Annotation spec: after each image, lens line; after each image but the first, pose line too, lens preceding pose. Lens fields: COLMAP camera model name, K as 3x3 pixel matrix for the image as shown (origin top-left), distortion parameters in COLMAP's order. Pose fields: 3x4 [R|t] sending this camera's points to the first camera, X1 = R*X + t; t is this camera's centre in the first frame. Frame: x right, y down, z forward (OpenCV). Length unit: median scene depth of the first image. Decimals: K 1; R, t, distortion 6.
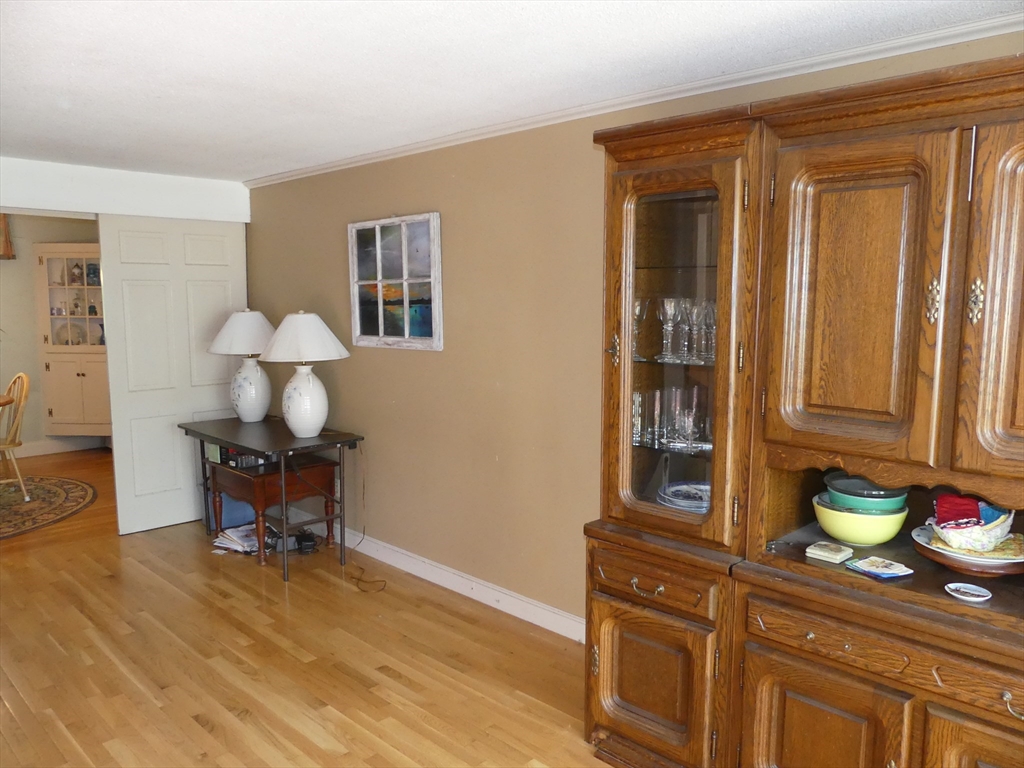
lens RADIAL K [[752.4, 0, 514.6], [0, 752.4, 385.4], [0, 0, 1]] dist [0.000048, 0.013404]
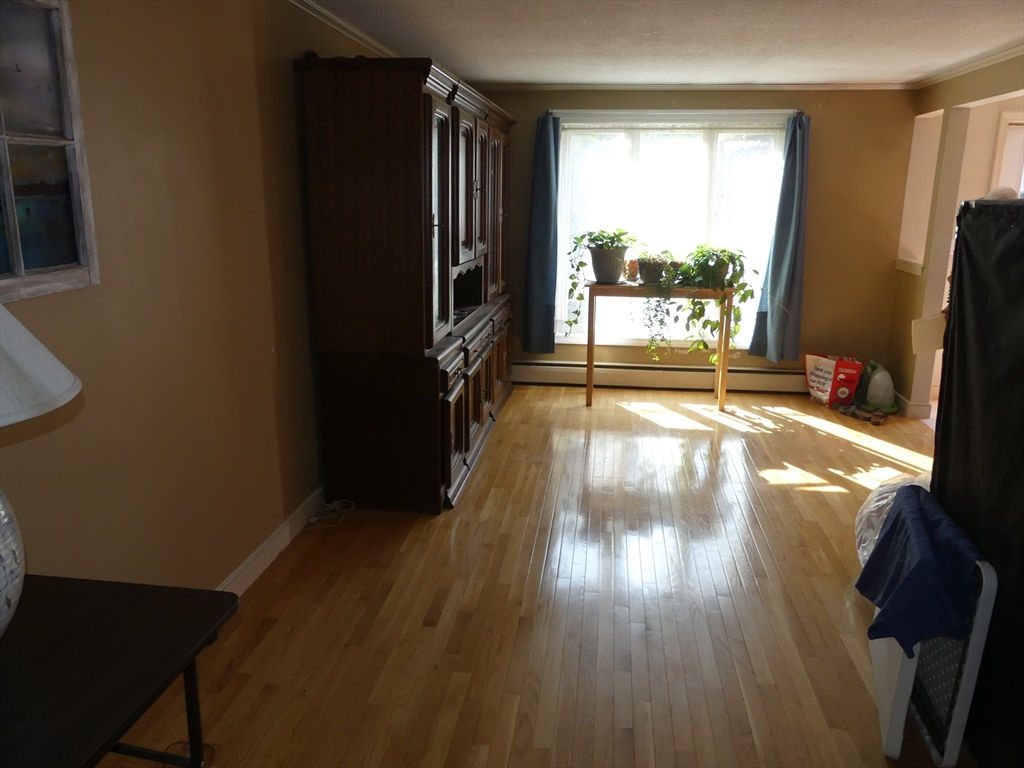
lens RADIAL K [[752.4, 0, 515.1], [0, 752.4, 362.9], [0, 0, 1]] dist [0.000048, 0.013404]
pose [[-0.594195, -0.189281, 0.781732, -0.684116], [0.076631, 0.954172, 0.289281, -0.123121], [-0.800662, 0.231794, -0.552460, 1.065590]]
